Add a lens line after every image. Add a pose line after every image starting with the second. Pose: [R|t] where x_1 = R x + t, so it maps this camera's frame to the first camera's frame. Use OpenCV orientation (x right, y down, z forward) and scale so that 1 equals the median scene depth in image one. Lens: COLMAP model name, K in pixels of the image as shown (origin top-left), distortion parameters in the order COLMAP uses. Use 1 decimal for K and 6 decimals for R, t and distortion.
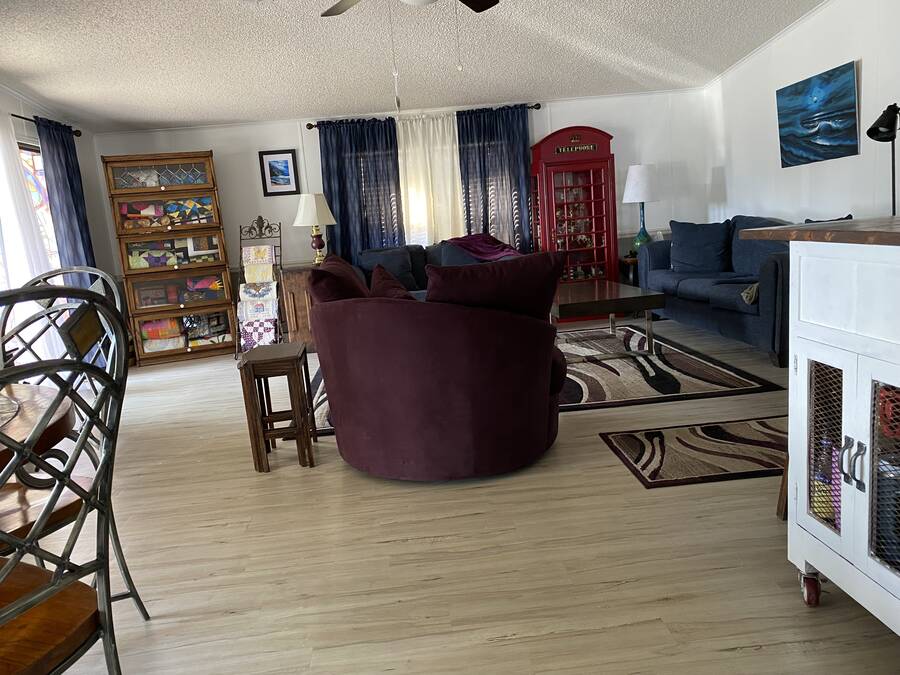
lens RADIAL K [[689.1, 0, 450.0], [0, 689.1, 337.5], [0, 0, 1]] dist [0.002530, 0.000417]
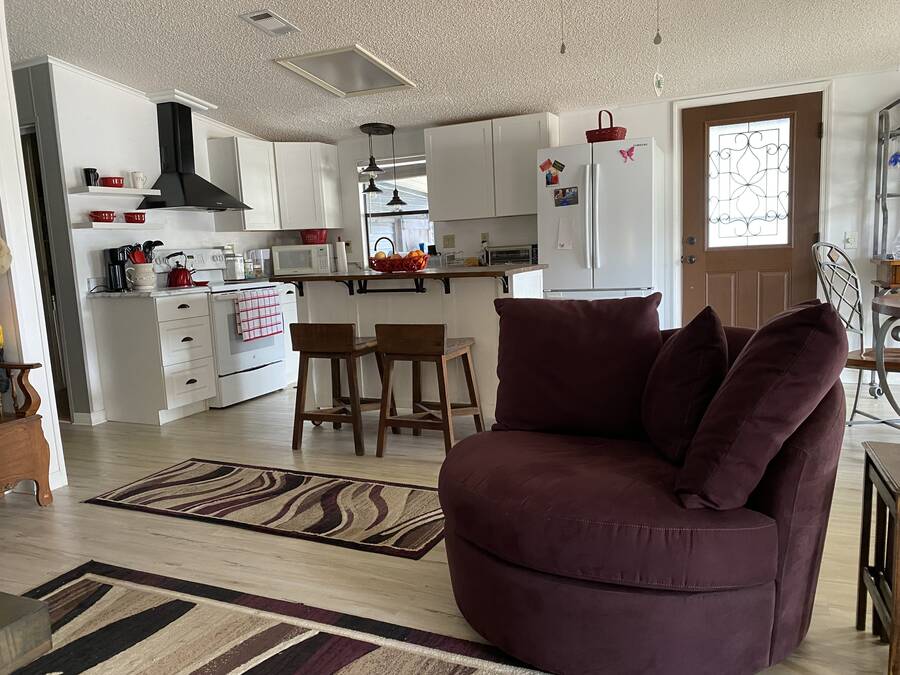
lens RADIAL K [[689.1, 0, 450.0], [0, 689.1, 337.5], [0, 0, 1]] dist [0.002530, 0.000417]
pose [[-0.857231, 0.055765, 0.511904, -0.213327], [0.208688, 0.946442, 0.246367, -0.267910], [-0.470749, 0.318022, -0.822957, 1.534370]]
